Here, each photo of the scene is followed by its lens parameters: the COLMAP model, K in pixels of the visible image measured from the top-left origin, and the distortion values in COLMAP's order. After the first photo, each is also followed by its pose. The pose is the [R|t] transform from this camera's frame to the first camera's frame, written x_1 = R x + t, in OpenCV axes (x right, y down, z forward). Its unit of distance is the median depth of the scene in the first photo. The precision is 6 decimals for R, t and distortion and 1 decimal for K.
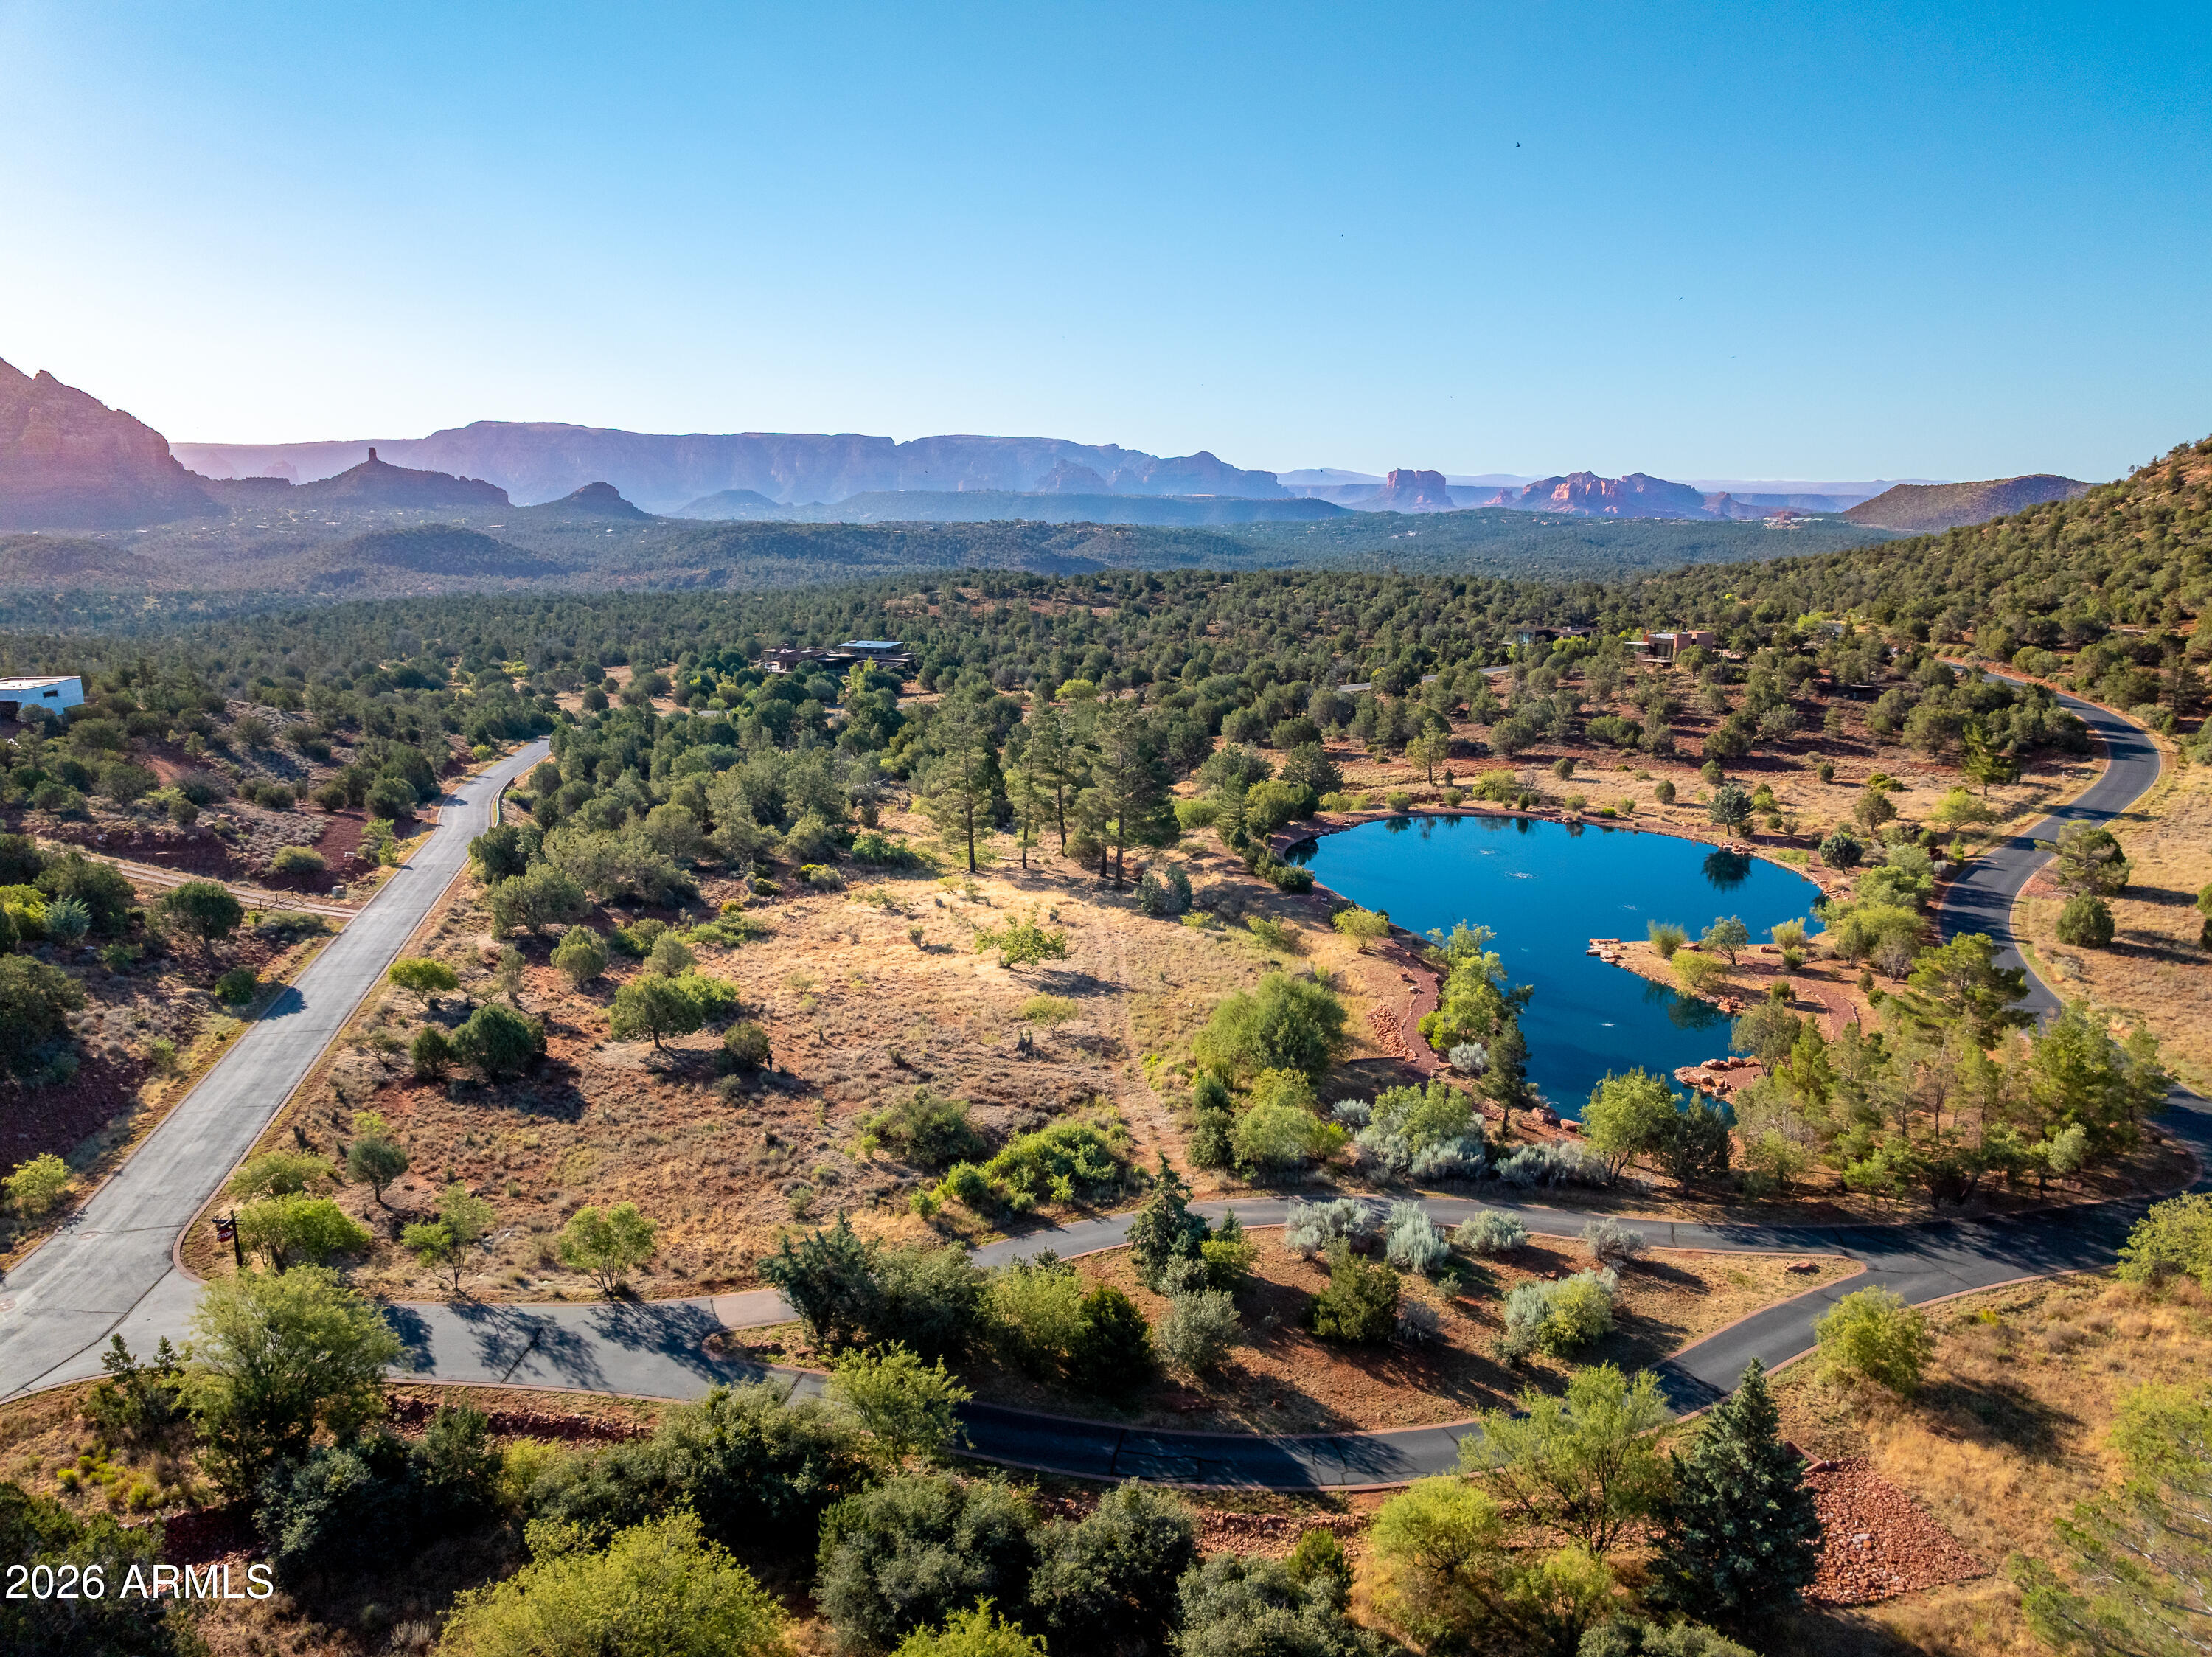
lens RADIAL K [[1557.1, 0, 1112.7], [0, 1557.1, 825.7], [0, 0, 1]] dist [-0.013939, -0.051548]
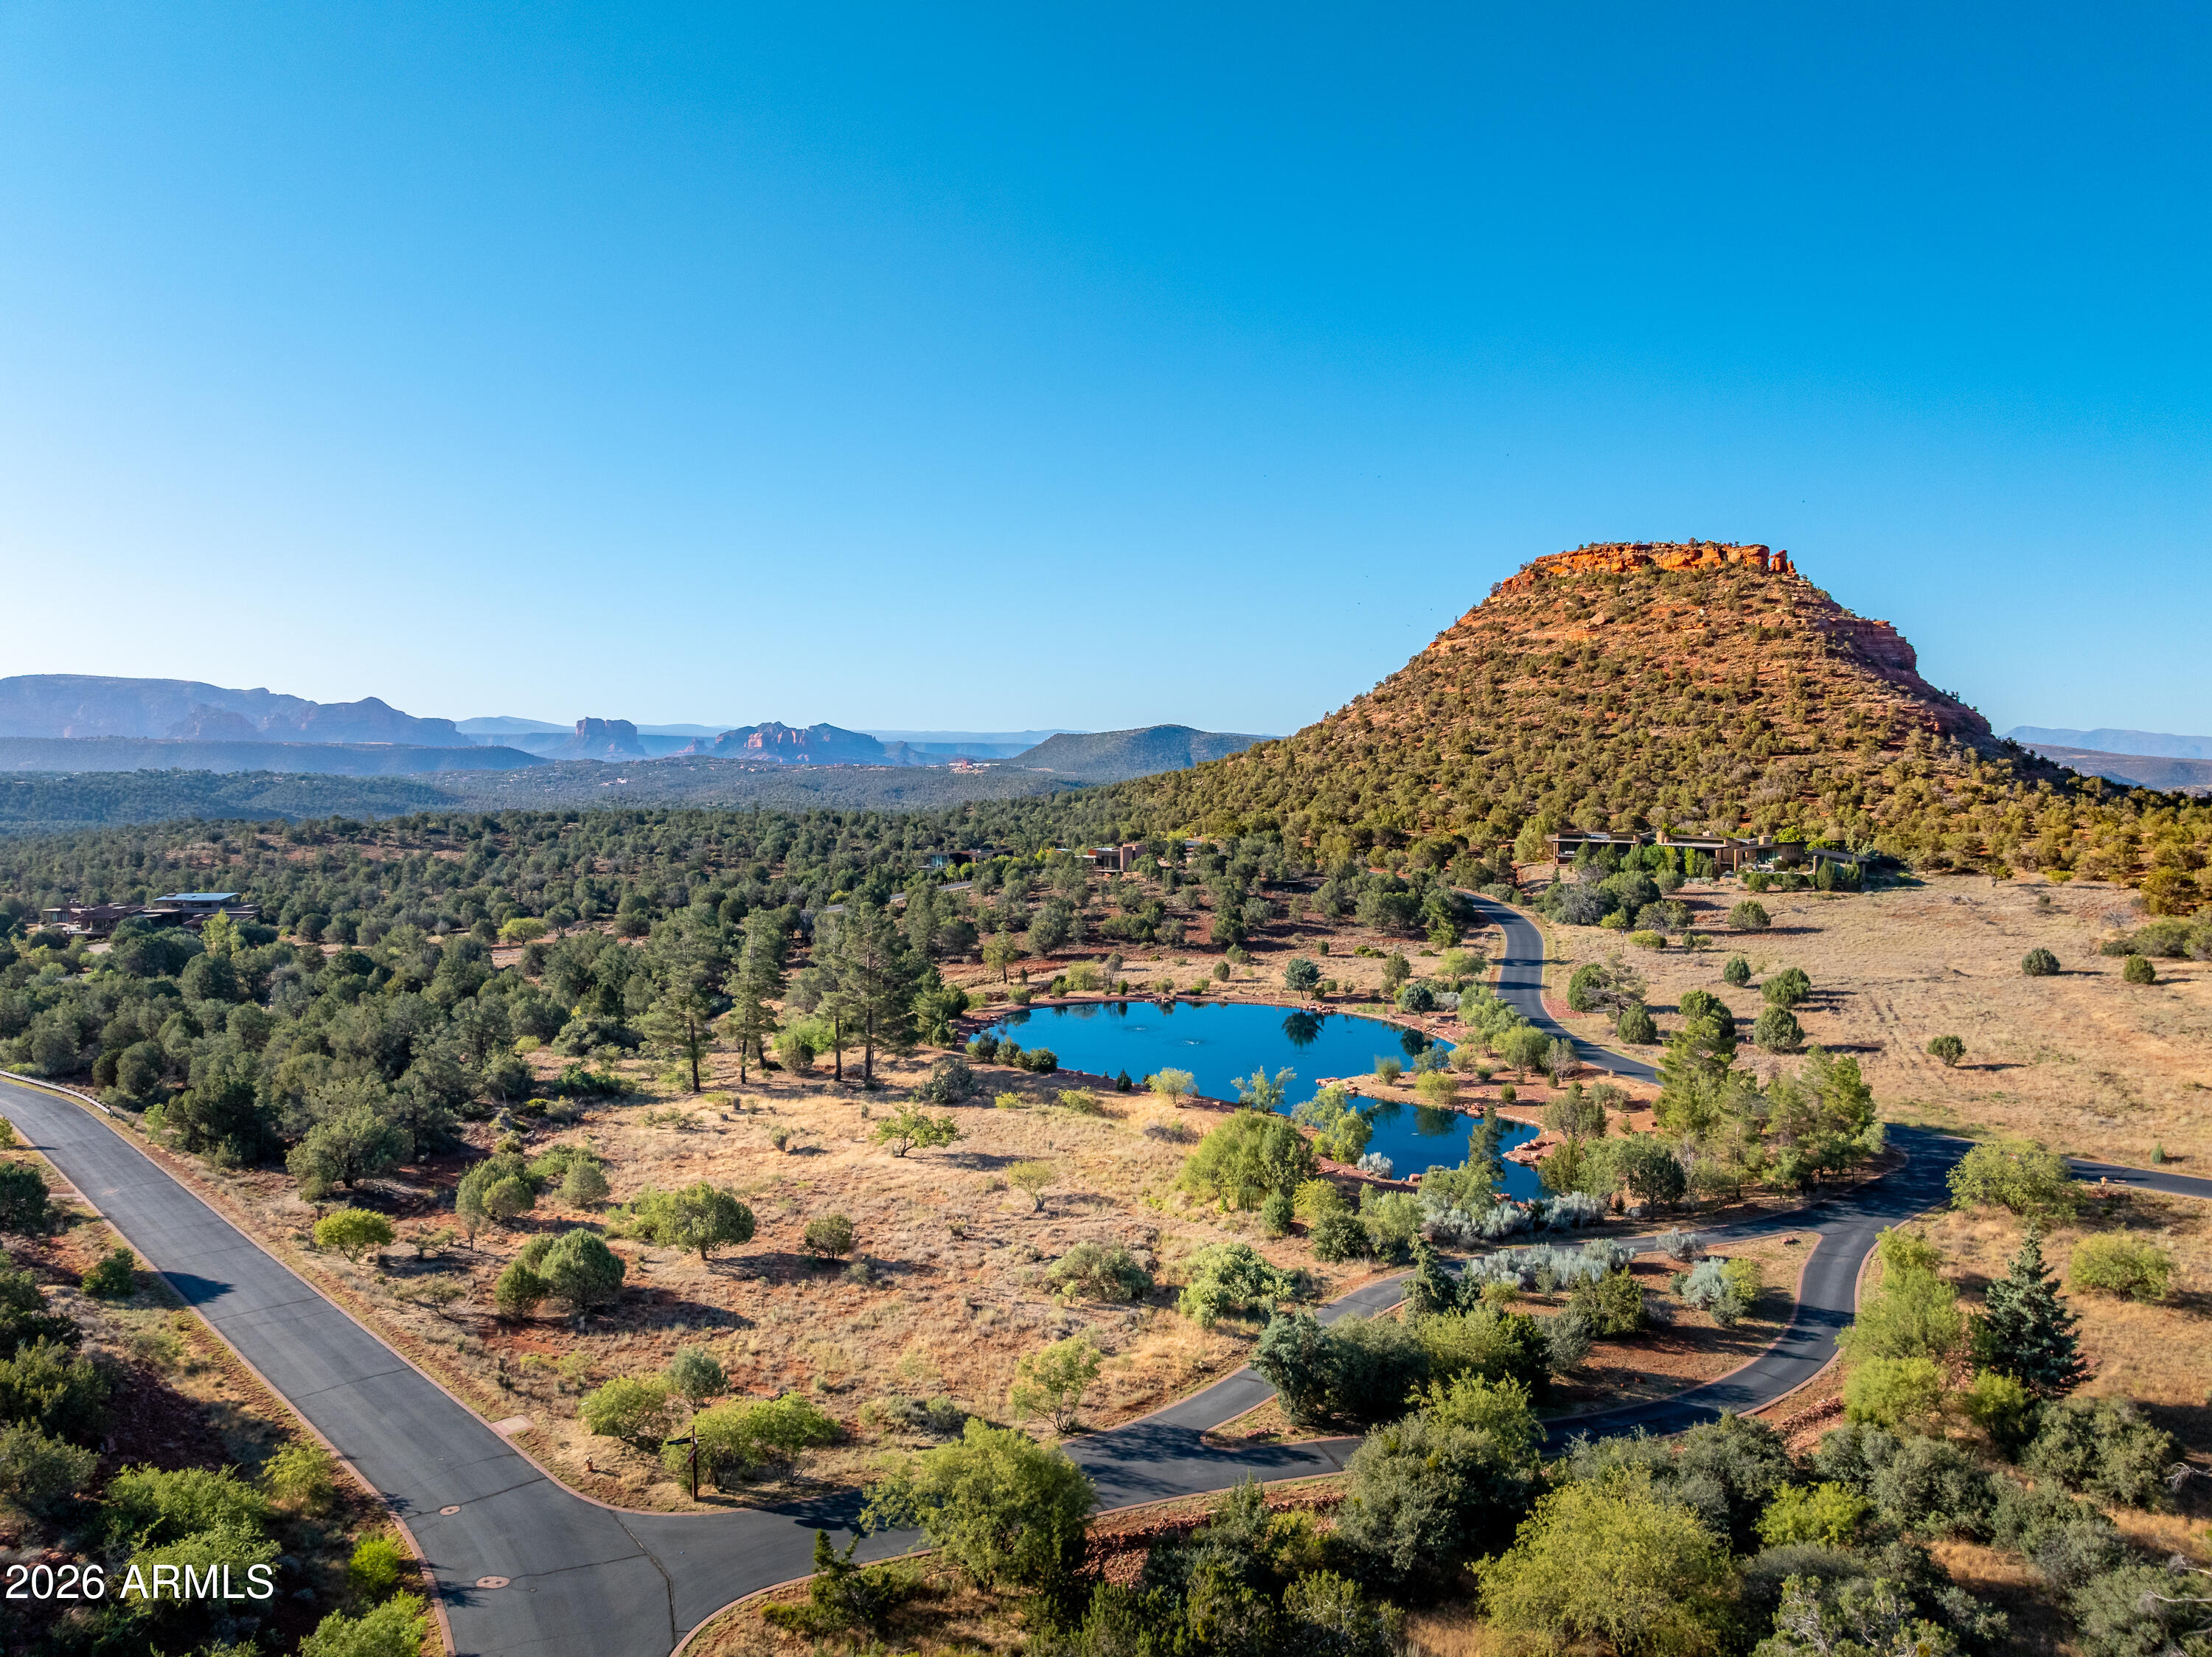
lens RADIAL K [[1557.1, 0, 1112.7], [0, 1557.1, 825.7], [0, 0, 1]] dist [-0.013939, -0.051548]
pose [[0.874086, -0.021340, 0.485302, -0.147260], [0.097206, 0.986512, -0.131699, 0.008555], [-0.475946, 0.162291, 0.864371, 0.006711]]
